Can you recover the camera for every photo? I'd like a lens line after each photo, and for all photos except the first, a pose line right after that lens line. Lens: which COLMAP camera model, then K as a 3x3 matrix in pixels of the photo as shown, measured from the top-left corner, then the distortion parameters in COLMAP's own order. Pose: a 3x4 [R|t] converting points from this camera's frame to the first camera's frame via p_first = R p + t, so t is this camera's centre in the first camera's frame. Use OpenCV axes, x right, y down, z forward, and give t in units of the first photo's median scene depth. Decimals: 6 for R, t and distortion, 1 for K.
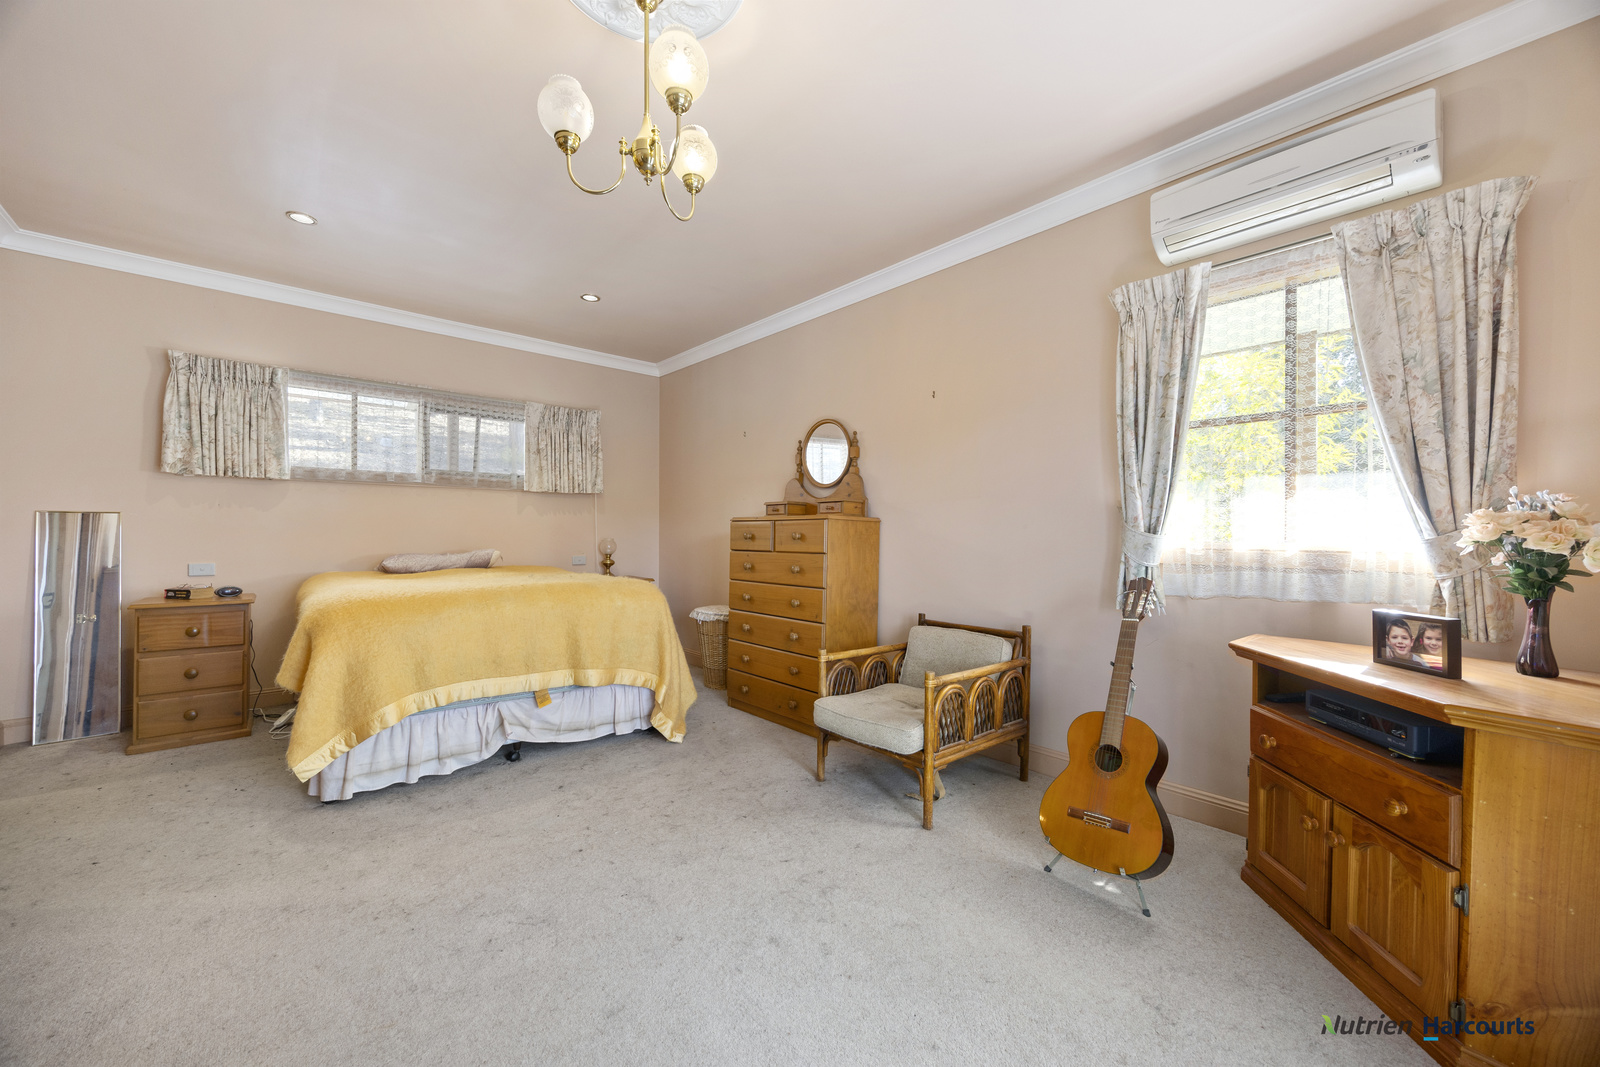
lens RADIAL K [[612.0, 0, 803.8], [0, 612.0, 535.0], [0, 0, 1]] dist [0.000379, 0.000000]
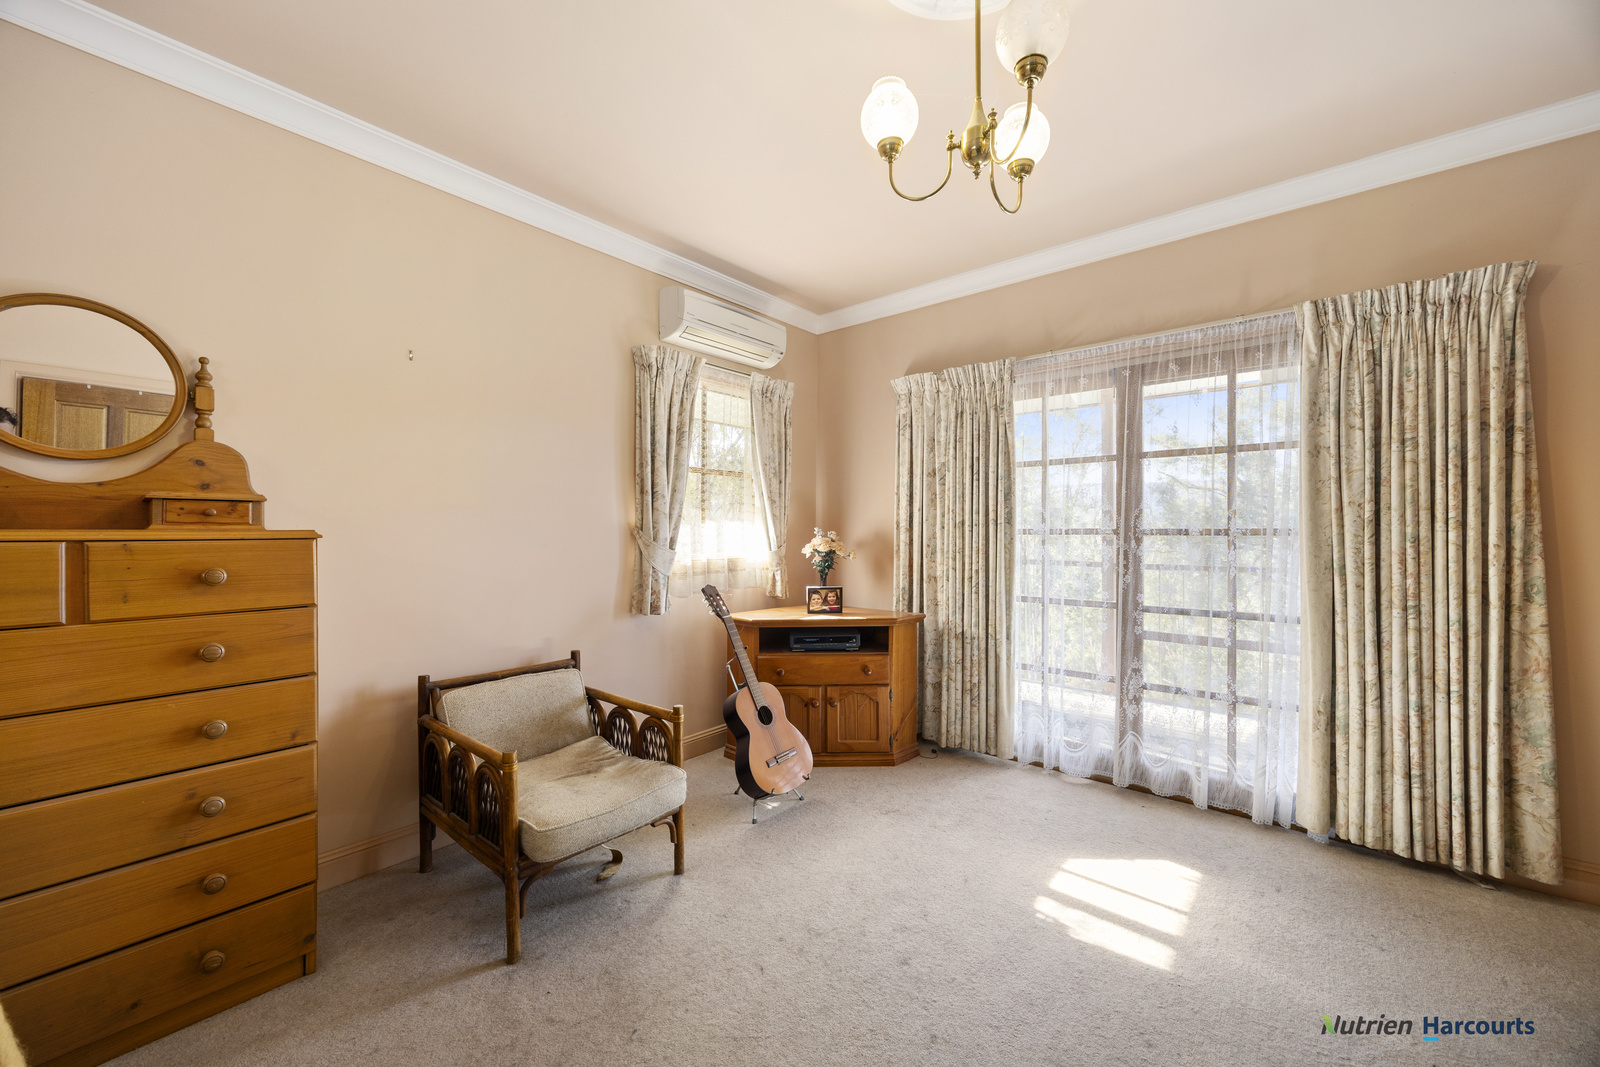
lens RADIAL K [[612.0, 0, 798.7], [0, 612.0, 527.8], [0, 0, 1]] dist [0.000379, 0.000000]
pose [[-0.133967, 0.001107, 0.990985, -0.787357], [0.000637, 0.999999, -0.001030, -0.051216], [-0.990986, 0.000494, -0.133968, 0.987127]]
